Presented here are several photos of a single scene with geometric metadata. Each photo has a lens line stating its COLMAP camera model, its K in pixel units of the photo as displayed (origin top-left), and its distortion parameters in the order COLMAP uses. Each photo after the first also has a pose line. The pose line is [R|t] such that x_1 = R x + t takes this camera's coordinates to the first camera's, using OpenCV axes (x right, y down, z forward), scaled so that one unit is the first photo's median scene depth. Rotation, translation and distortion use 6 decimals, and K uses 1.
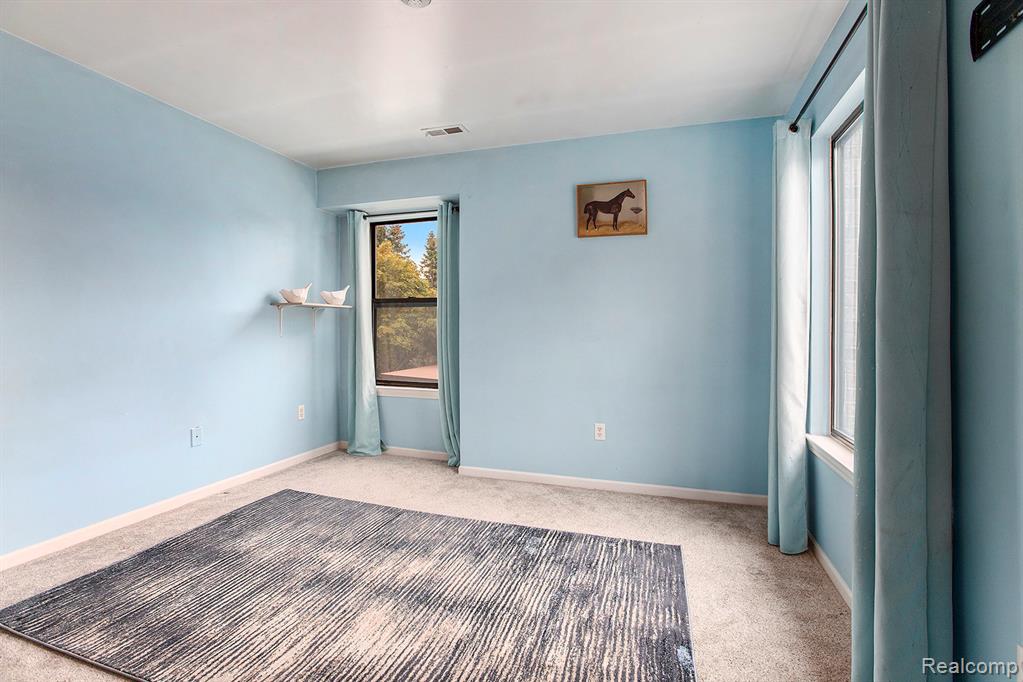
lens RADIAL K [[489.4, 0, 509.3], [0, 489.4, 334.1], [0, 0, 1]] dist [-0.029748, 0.011384]
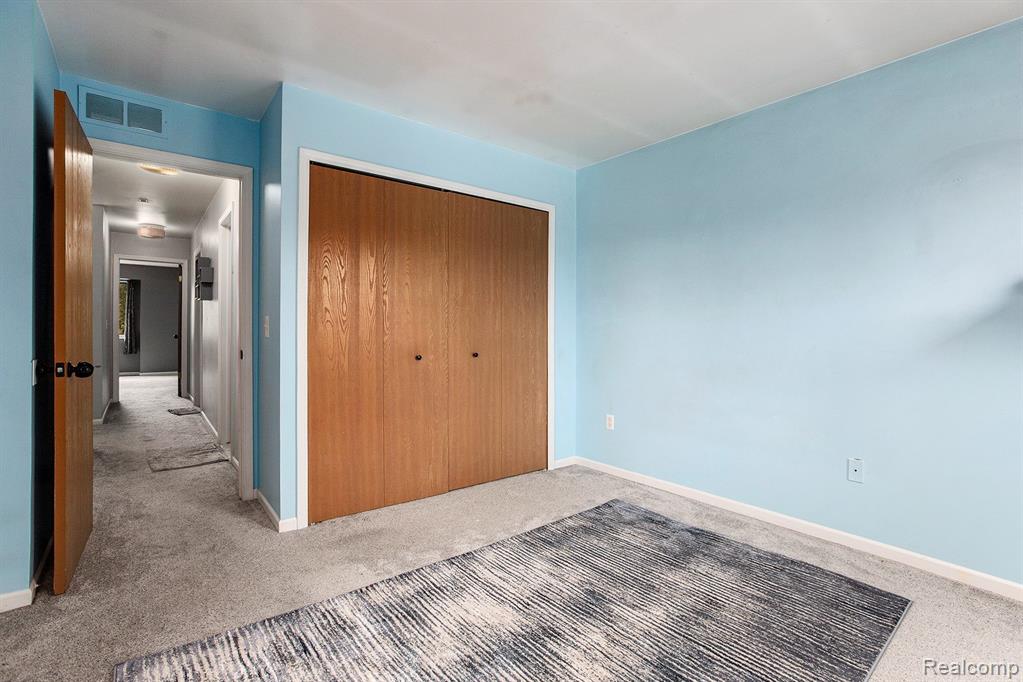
lens RADIAL K [[489.4, 0, 513.0], [0, 489.4, 334.2], [0, 0, 1]] dist [-0.029748, 0.011384]
pose [[-0.535818, 0.003424, -0.844326, 0.492976], [-0.029754, 0.999294, 0.022935, -0.024877], [0.843809, 0.037411, -0.535338, 1.346951]]
